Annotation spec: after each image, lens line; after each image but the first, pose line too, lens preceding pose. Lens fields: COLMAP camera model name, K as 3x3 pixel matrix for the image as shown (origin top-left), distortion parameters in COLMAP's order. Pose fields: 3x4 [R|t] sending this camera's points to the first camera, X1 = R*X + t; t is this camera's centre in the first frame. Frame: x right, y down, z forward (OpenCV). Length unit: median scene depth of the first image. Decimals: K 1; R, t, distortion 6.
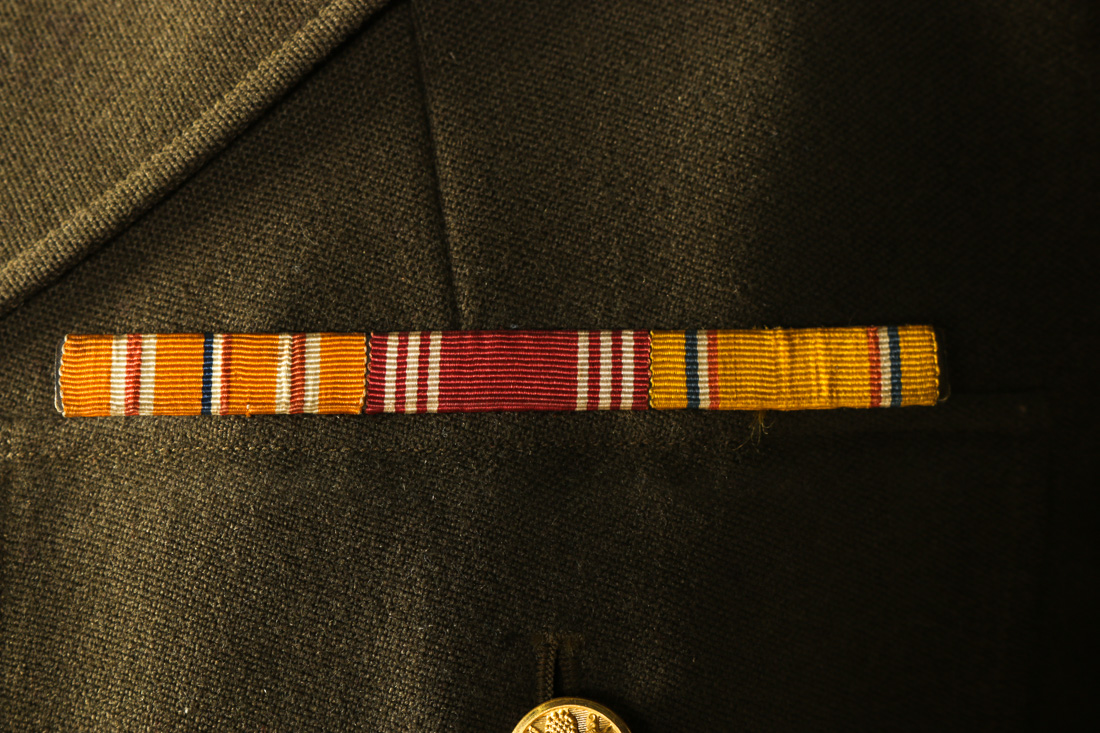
lens RADIAL K [[2826.0, 0, 550.4], [0, 2826.0, 366.5], [0, 0, 1]] dist [0.066048, 0.000000]
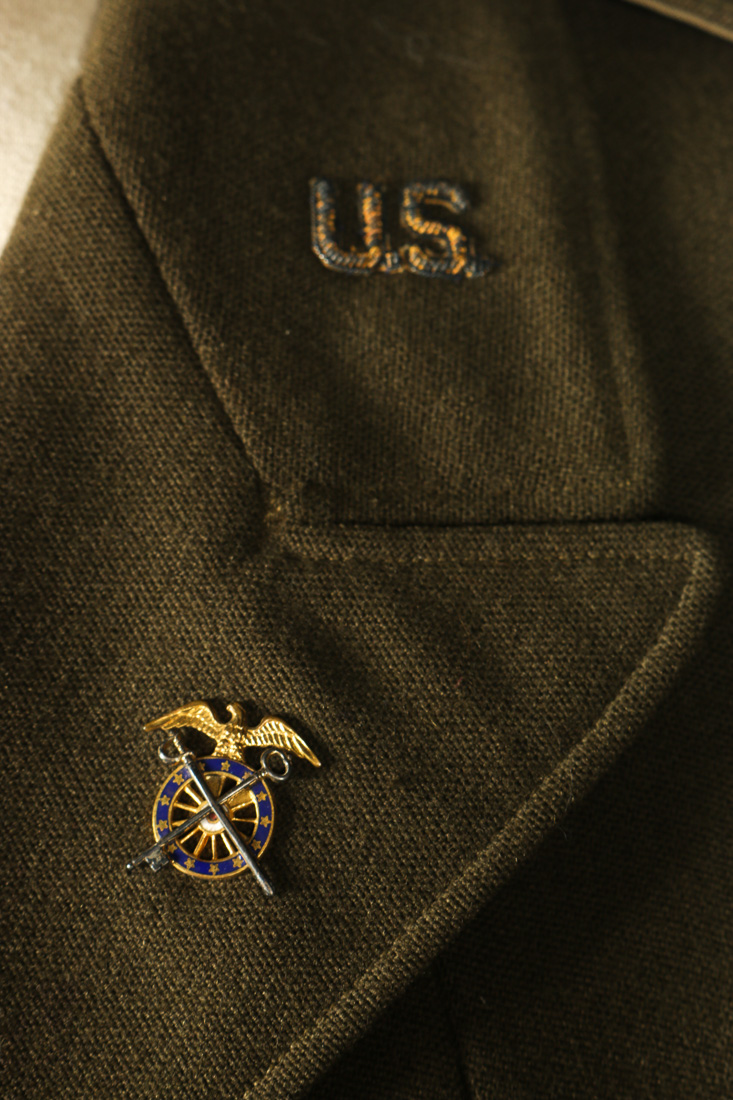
lens RADIAL K [[2826.0, 0, 366.3], [0, 2826.0, 550.0], [0, 0, 1]] dist [0.066048, 0.000000]
pose [[0.971631, -0.049476, 0.231270, -0.279298], [0.024711, 0.993759, 0.108775, -0.359590], [-0.235208, -0.099974, 0.966790, 0.139829]]
